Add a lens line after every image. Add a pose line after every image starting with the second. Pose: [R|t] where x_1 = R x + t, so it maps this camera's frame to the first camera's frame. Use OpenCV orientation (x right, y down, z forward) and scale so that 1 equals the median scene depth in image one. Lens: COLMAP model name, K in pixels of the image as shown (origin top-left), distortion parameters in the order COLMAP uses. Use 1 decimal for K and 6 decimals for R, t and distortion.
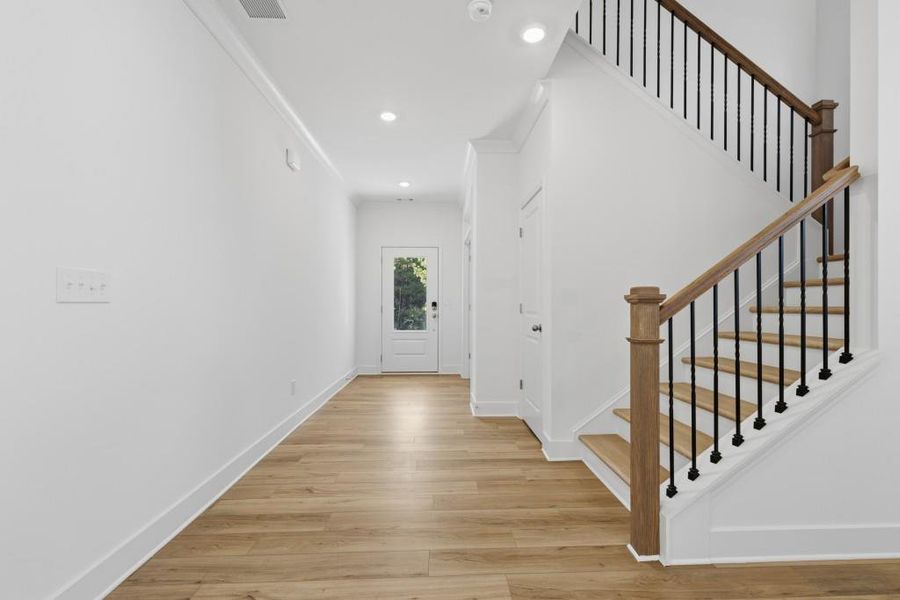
lens RADIAL K [[404.7, 0, 456.9], [0, 404.7, 303.8], [0, 0, 1]] dist [0.007458, -0.001974]
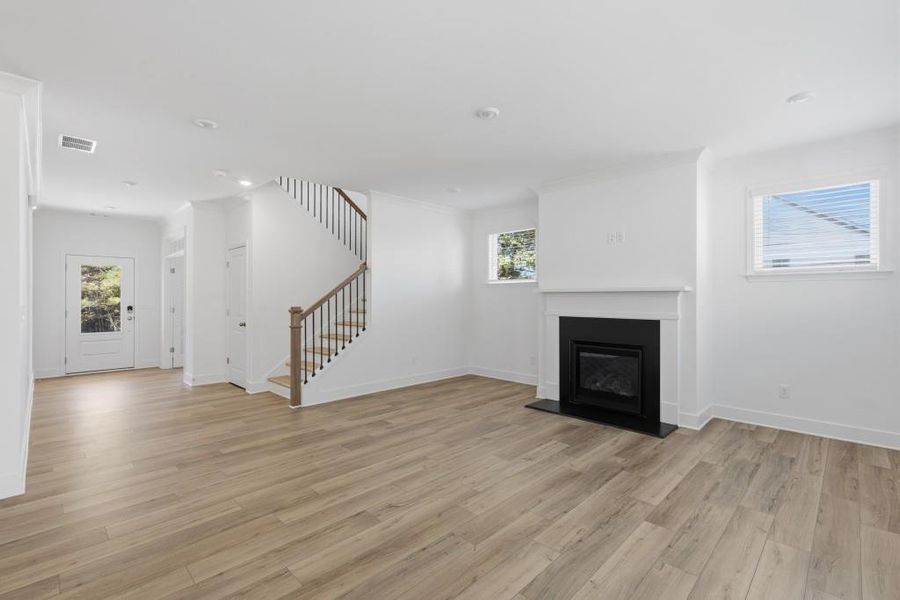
lens RADIAL K [[404.7, 0, 454.2], [0, 404.7, 295.4], [0, 0, 1]] dist [0.007458, -0.001974]
pose [[0.736243, 0.002831, 0.676712, -0.527999], [0.000749, 0.999987, -0.004997, -0.094478], [-0.676717, 0.004186, 0.736231, -1.538289]]
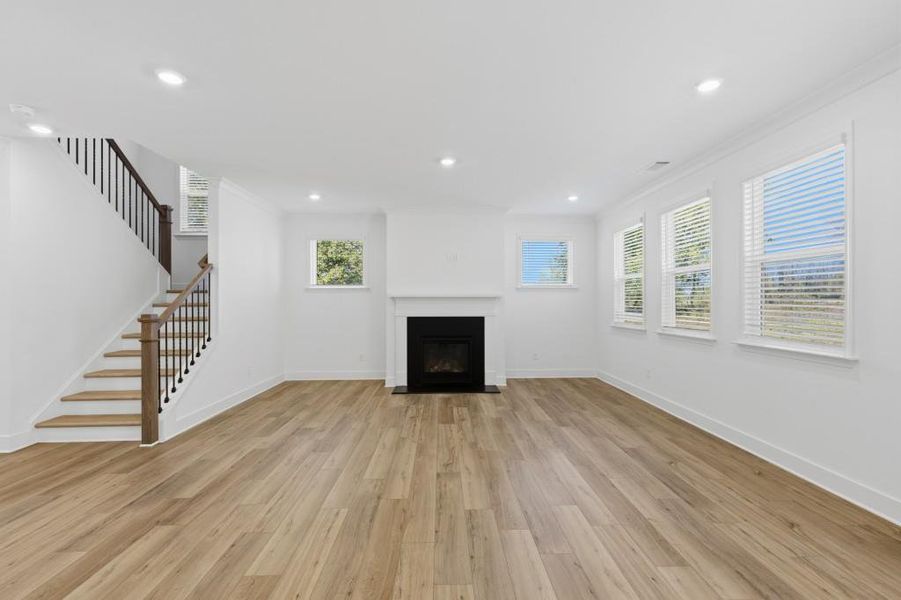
lens RADIAL K [[405.2, 0, 453.2], [0, 405.2, 299.4], [0, 0, 1]] dist [0.007458, -0.001974]
pose [[0.018033, 0.004675, 0.999826, -1.436880], [0.002164, 0.999987, -0.004715, -0.093643], [-0.999835, 0.002249, 0.018023, -0.519888]]
